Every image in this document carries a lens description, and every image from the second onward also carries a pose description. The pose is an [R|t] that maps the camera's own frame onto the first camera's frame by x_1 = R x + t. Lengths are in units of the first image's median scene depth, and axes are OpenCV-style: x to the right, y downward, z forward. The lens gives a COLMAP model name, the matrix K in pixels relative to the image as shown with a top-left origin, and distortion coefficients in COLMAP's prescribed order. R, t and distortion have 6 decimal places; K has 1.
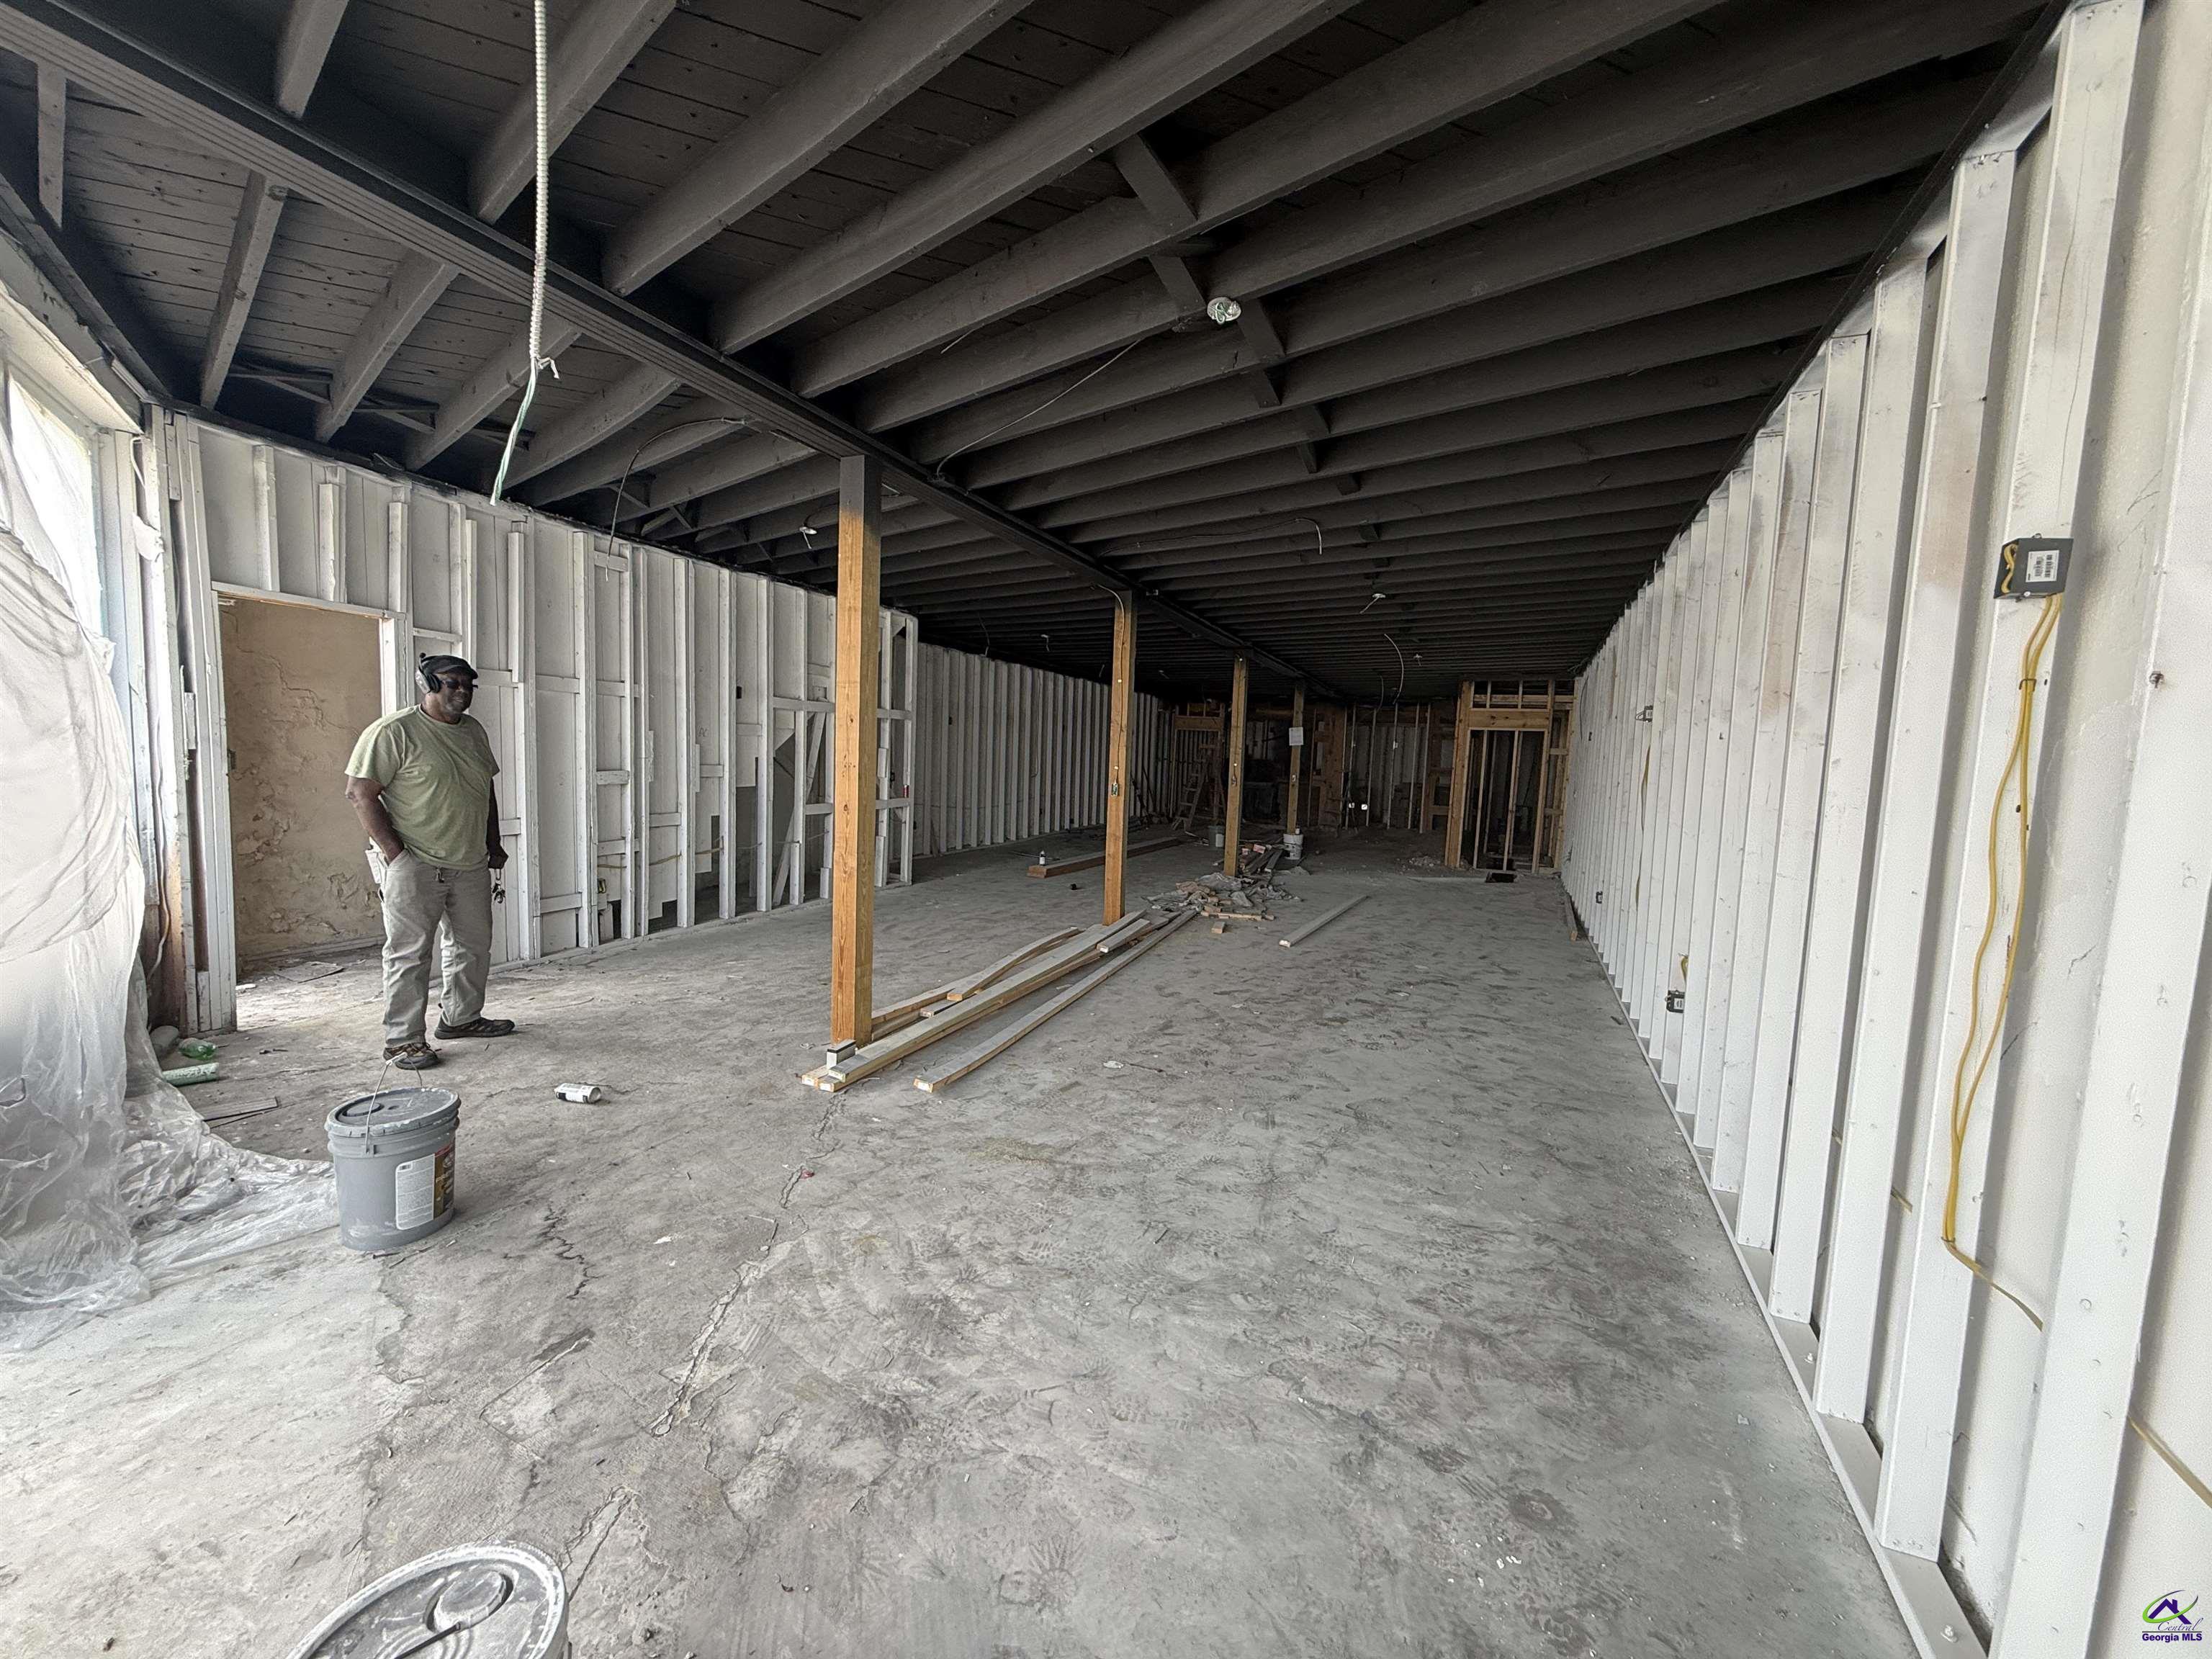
lens RADIAL K [[875.7, 0, 1103.5], [0, 875.7, 820.9], [0, 0, 1]] dist [-0.002112, 0.000393]
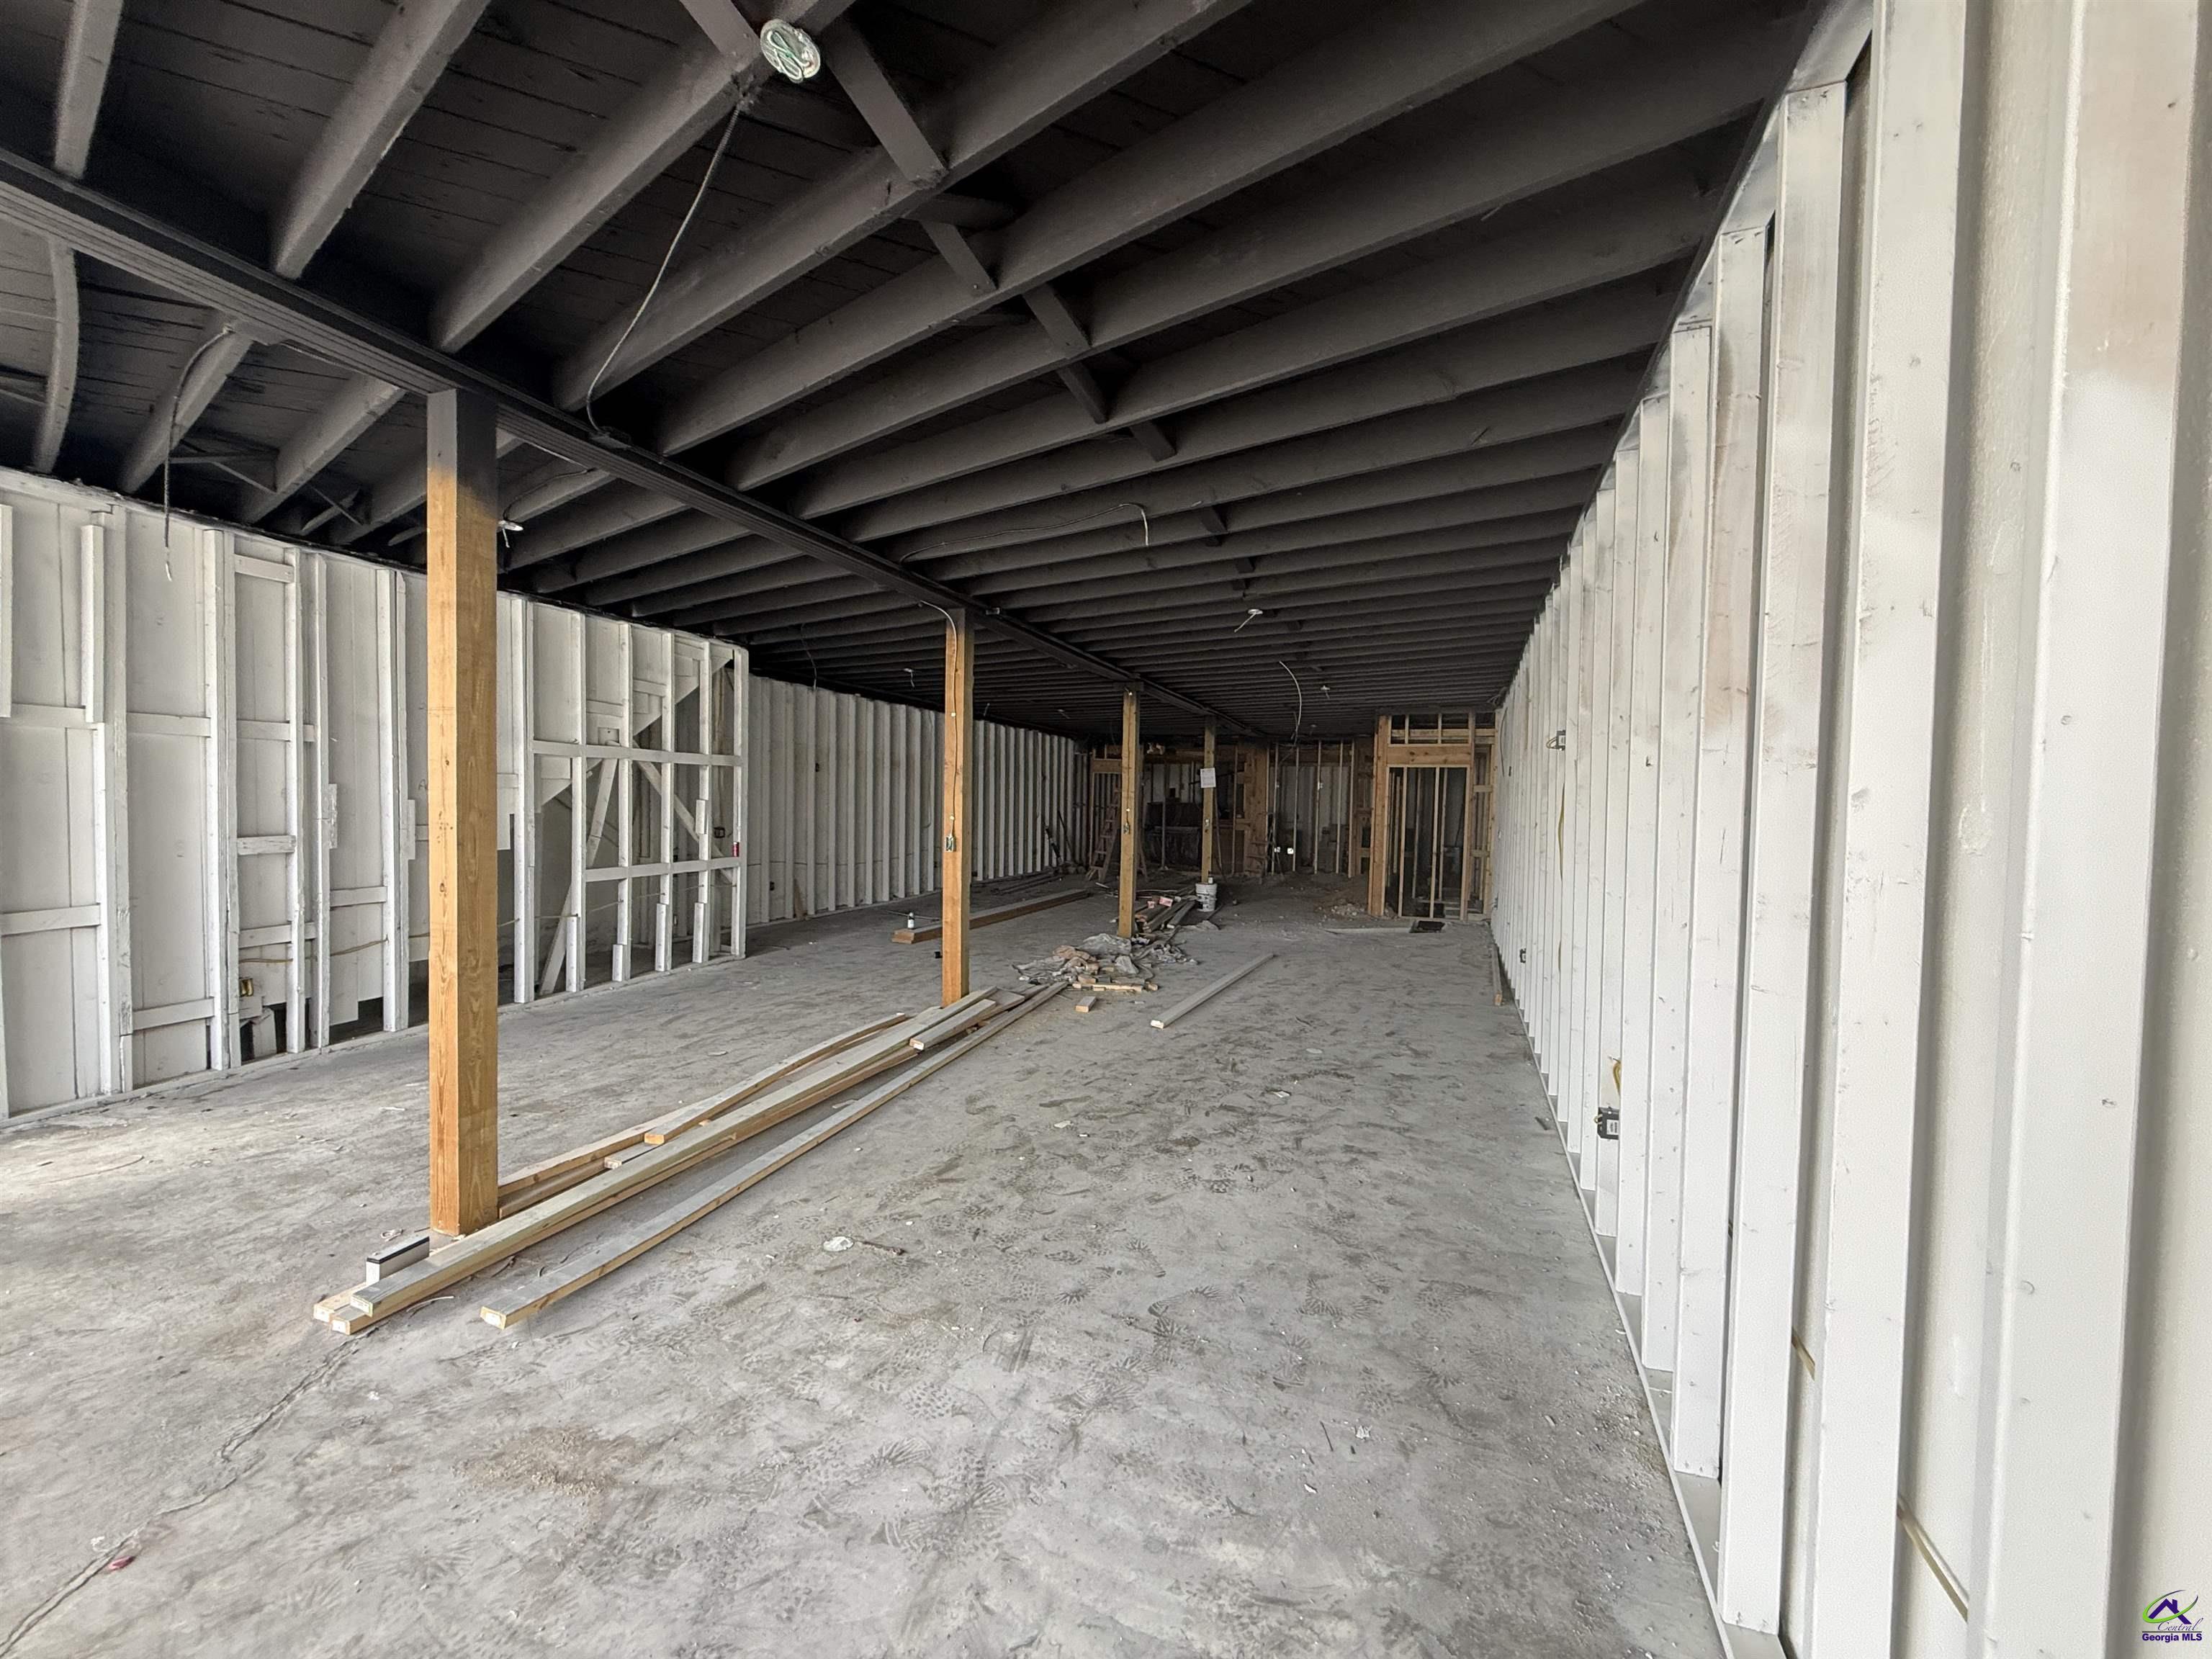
lens RADIAL K [[875.7, 0, 1101.2], [0, 875.7, 820.8], [0, 0, 1]] dist [-0.002112, 0.000393]
pose [[0.998412, -0.020905, 0.052303, 0.148765], [0.023608, 0.998389, -0.051595, -0.014998], [-0.051140, 0.052747, 0.997298, 0.209739]]
